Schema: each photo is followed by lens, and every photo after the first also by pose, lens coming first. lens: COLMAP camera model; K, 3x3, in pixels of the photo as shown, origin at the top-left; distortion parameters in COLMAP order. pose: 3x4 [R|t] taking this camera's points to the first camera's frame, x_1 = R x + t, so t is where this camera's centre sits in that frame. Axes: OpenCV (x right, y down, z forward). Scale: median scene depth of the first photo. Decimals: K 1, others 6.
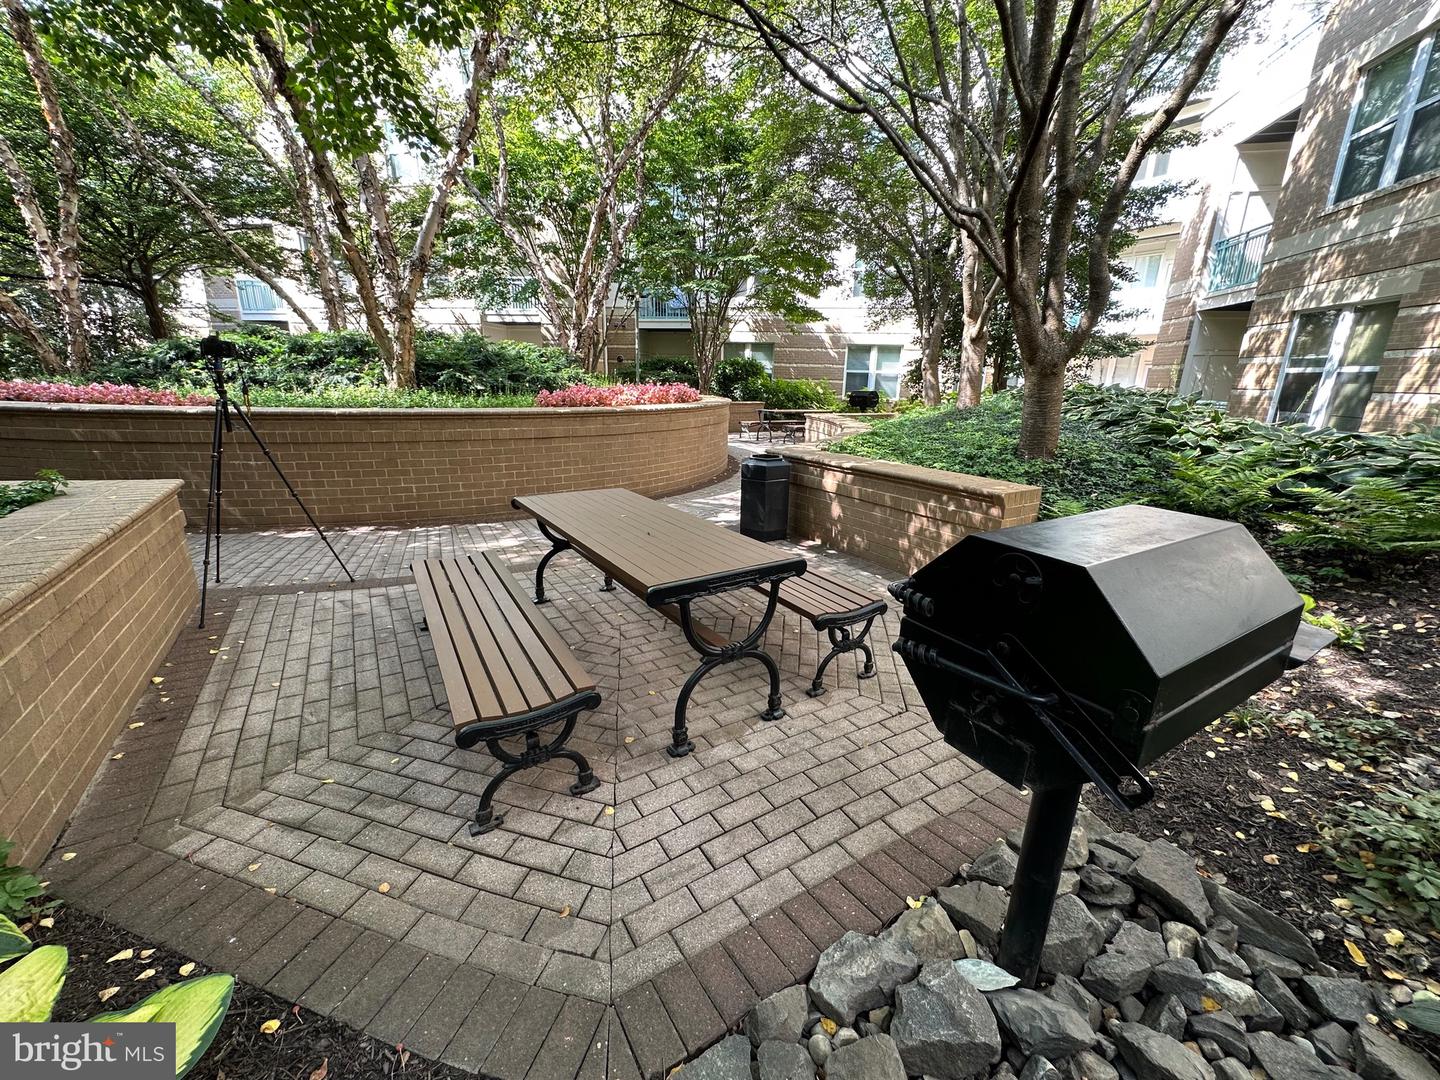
lens RADIAL K [[577.2, 0, 716.3], [0, 577.2, 542.3], [0, 0, 1]] dist [0.003071, 0.000427]
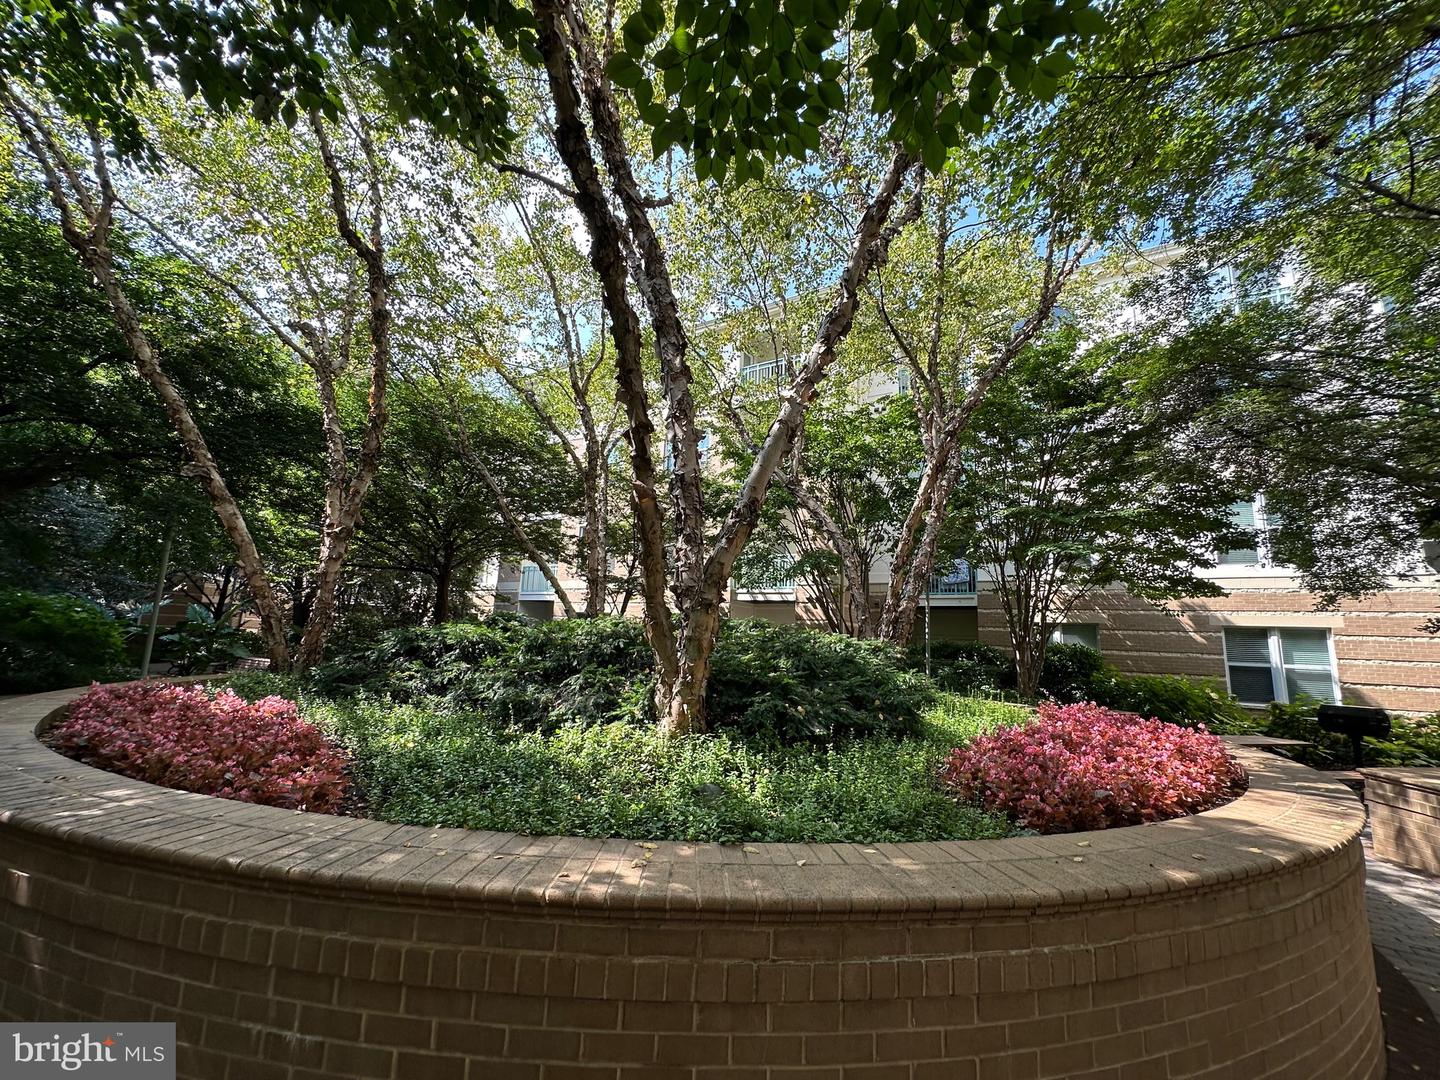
lens RADIAL K [[577.2, 0, 716.3], [0, 577.2, 542.3], [0, 0, 1]] dist [0.003071, 0.000427]
pose [[0.941937, -0.040536, -0.333333, -0.591251], [-0.111617, 0.898444, -0.424665, -0.355706], [0.316695, 0.437214, 0.841753, 0.881964]]
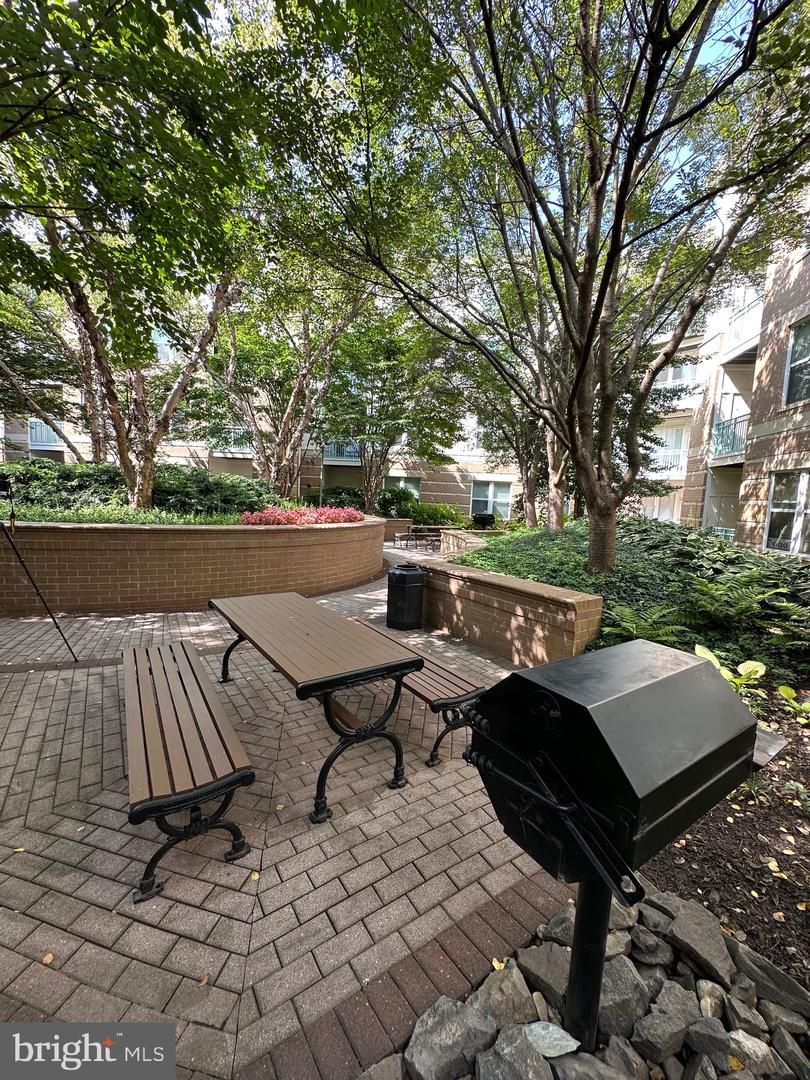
lens RADIAL K [[432.9, 0, 400.1], [0, 432.9, 542.4], [0, 0, 1]] dist [0.003071, 0.000427]
pose [[0.998629, 0.025010, 0.045984, 0.030732], [-0.016647, 0.984608, -0.173984, -0.037298], [-0.049628, 0.172980, 0.983674, -0.017296]]
